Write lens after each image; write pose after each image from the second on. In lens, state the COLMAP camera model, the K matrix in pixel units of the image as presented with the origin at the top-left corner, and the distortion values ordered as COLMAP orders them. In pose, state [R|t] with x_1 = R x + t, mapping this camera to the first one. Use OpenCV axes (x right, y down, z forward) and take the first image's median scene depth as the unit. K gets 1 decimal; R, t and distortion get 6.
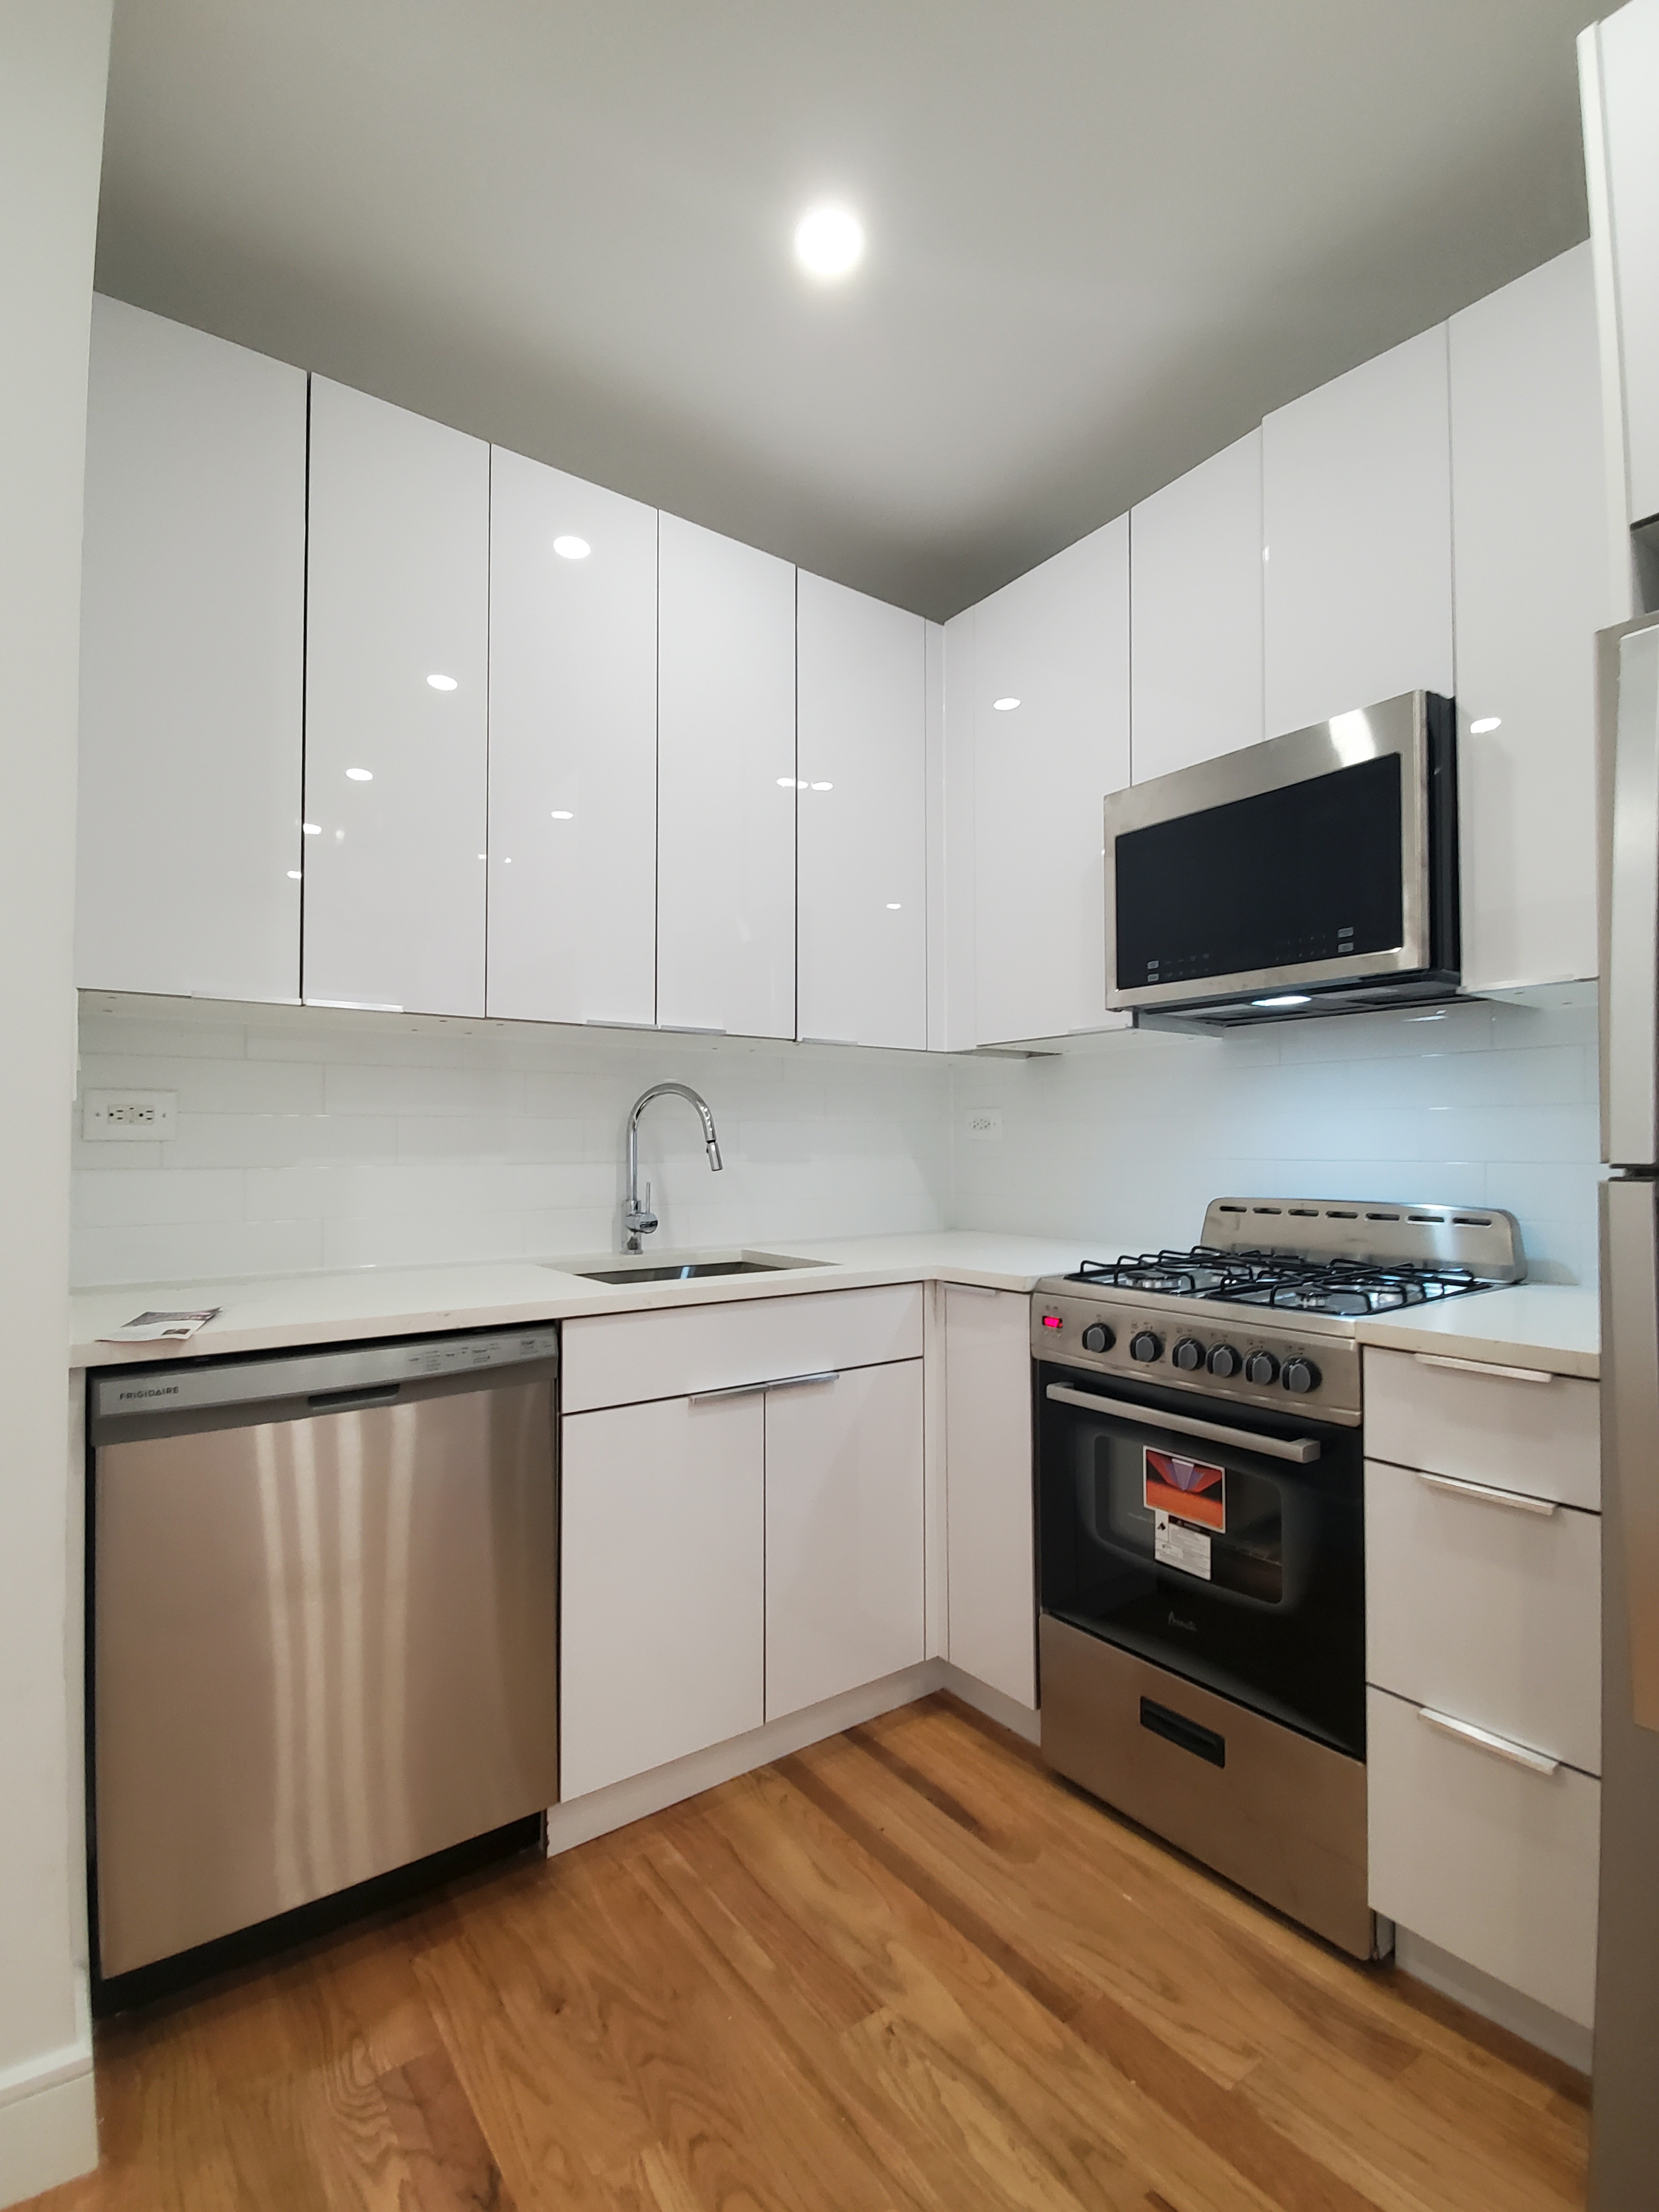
lens RADIAL K [[958.0, 0, 822.2], [0, 958.0, 1125.5], [0, 0, 1]] dist [-0.005463, -0.000314]
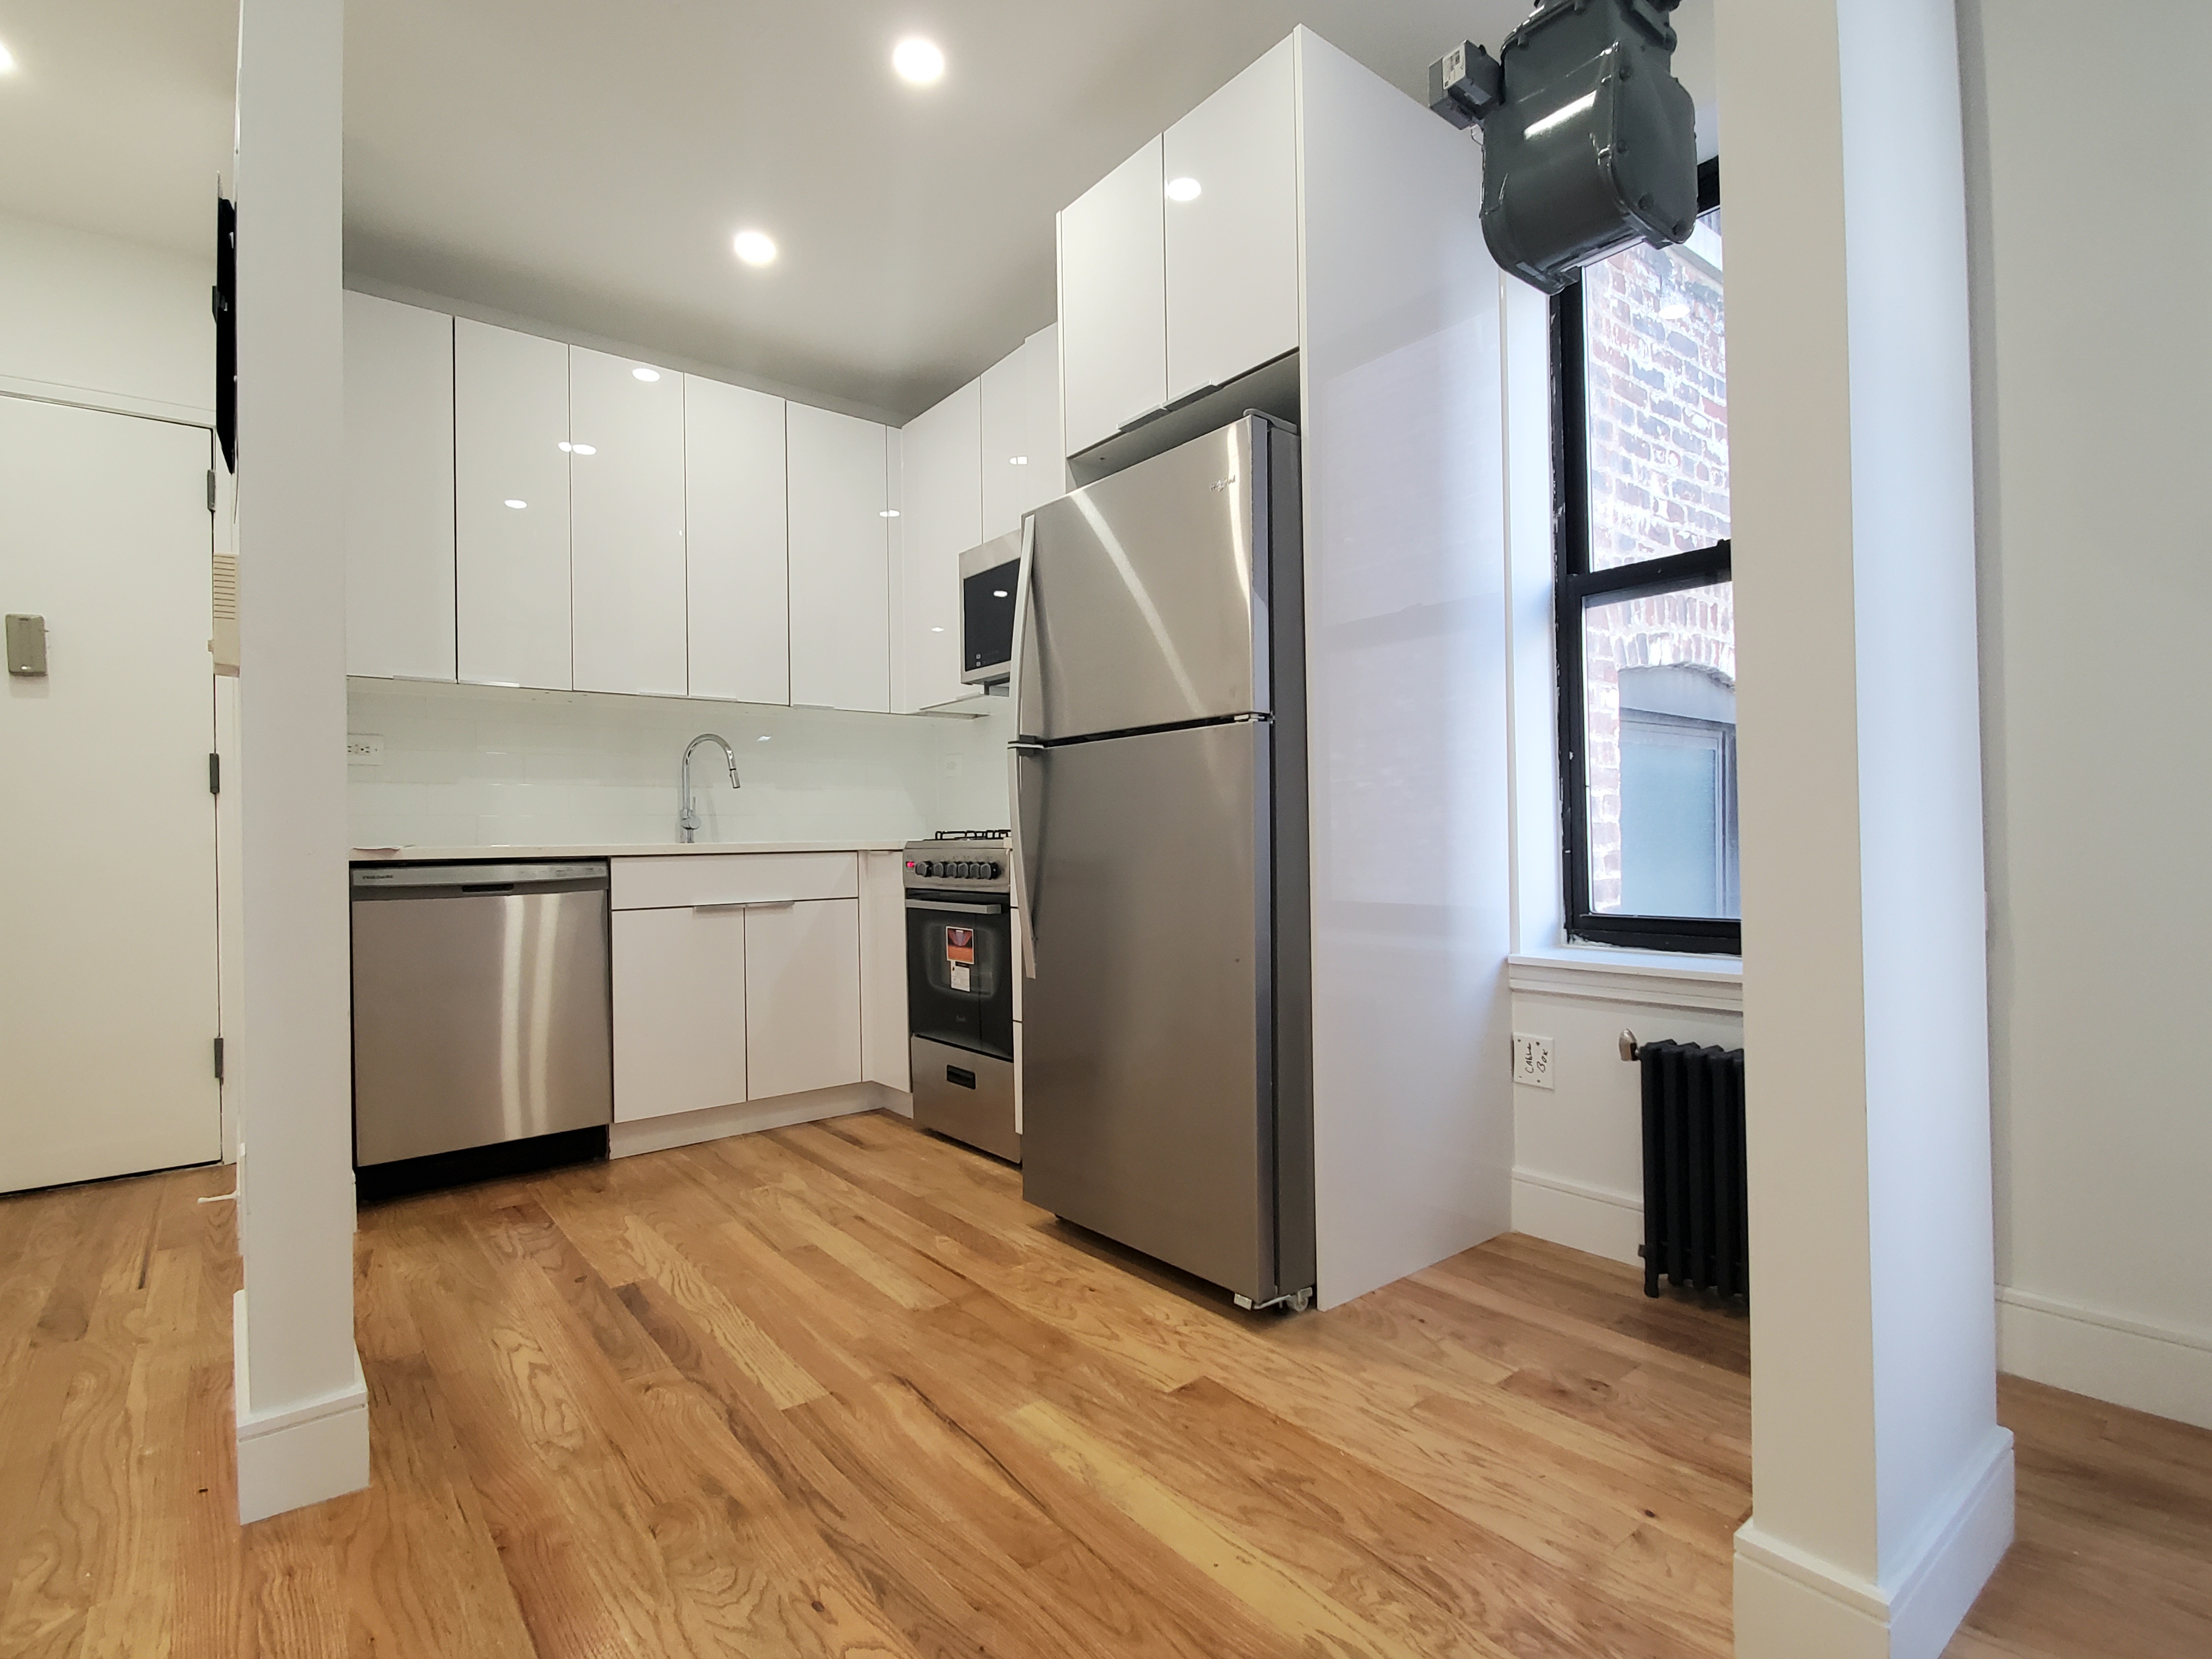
lens RADIAL K [[1011.3, 0, 1122.5], [0, 1011.3, 836.7], [0, 0, 1]] dist [-0.010320, -0.000400]
pose [[0.998382, -0.013834, 0.055156, 0.549104], [0.012784, 0.999731, 0.019341, 0.130751], [-0.055409, -0.018605, 0.998290, -0.886425]]
